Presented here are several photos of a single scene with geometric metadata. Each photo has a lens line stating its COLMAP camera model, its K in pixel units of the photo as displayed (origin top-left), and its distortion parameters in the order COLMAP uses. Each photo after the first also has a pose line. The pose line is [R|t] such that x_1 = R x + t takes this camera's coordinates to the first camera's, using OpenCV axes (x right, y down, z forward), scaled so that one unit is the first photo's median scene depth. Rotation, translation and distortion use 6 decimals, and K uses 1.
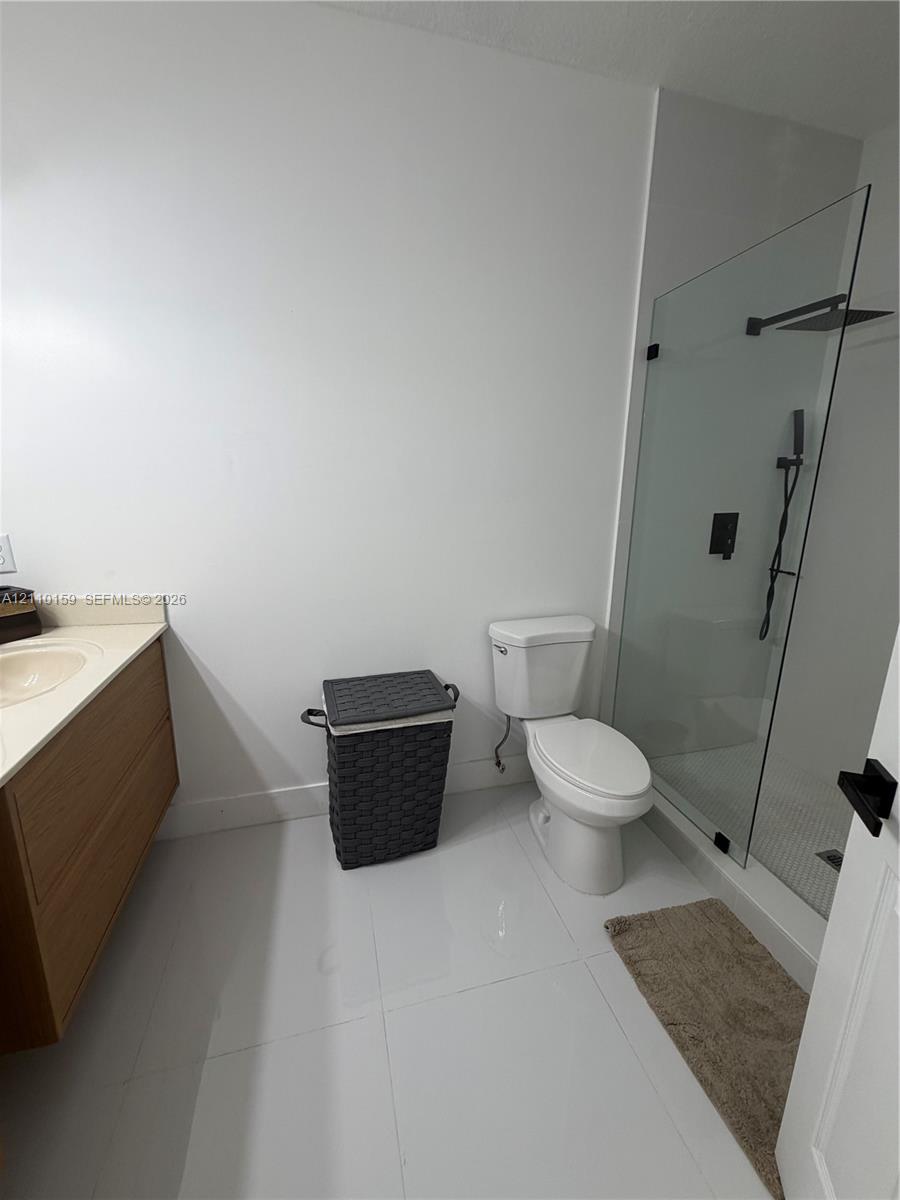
lens RADIAL K [[481.7, 0, 444.9], [0, 481.7, 594.0], [0, 0, 1]] dist [-0.004275, 0.000033]
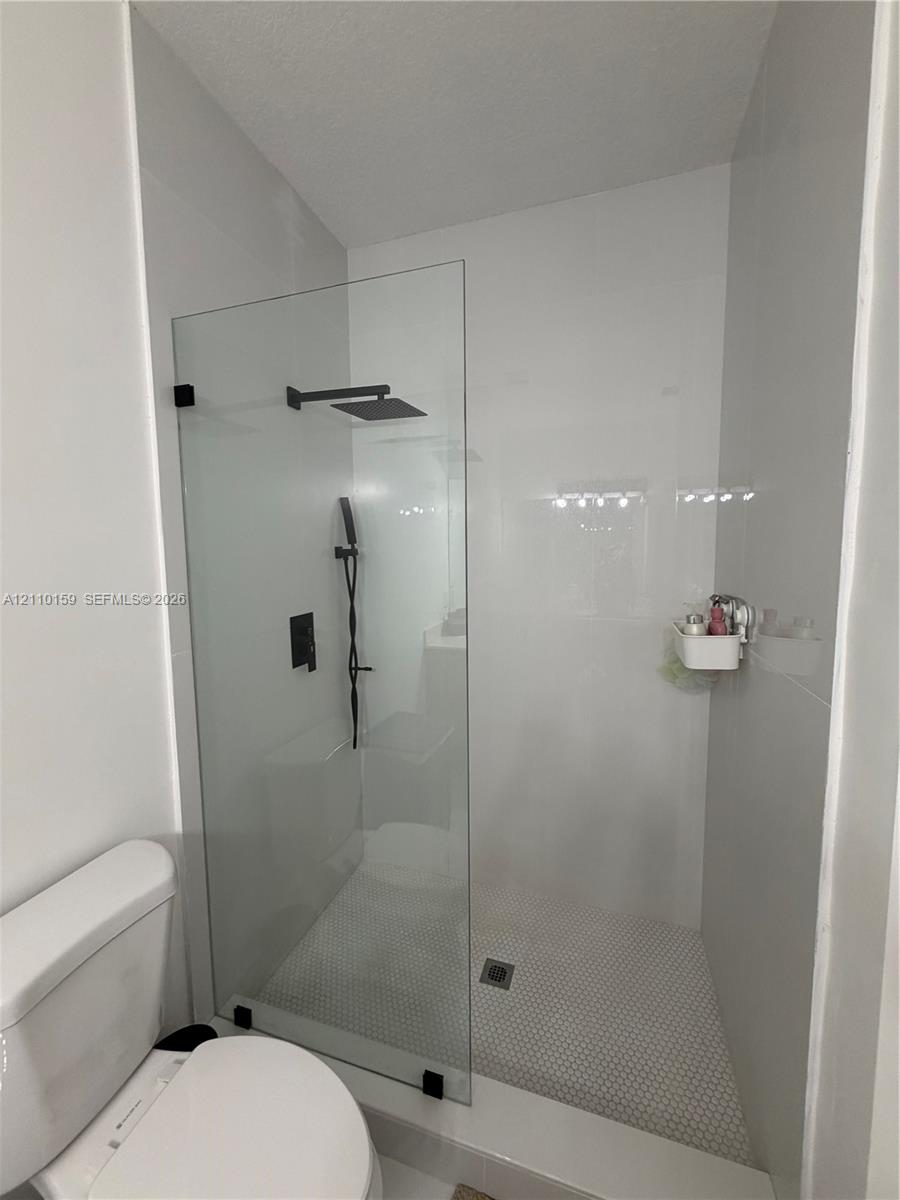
lens RADIAL K [[481.7, 0, 453.9], [0, 481.7, 594.1], [0, 0, 1]] dist [-0.004275, 0.000033]
pose [[0.534513, -0.087287, 0.840641, 0.046435], [0.206038, 0.978101, -0.029447, -0.127098], [-0.819661, 0.188944, 0.540792, 0.351801]]
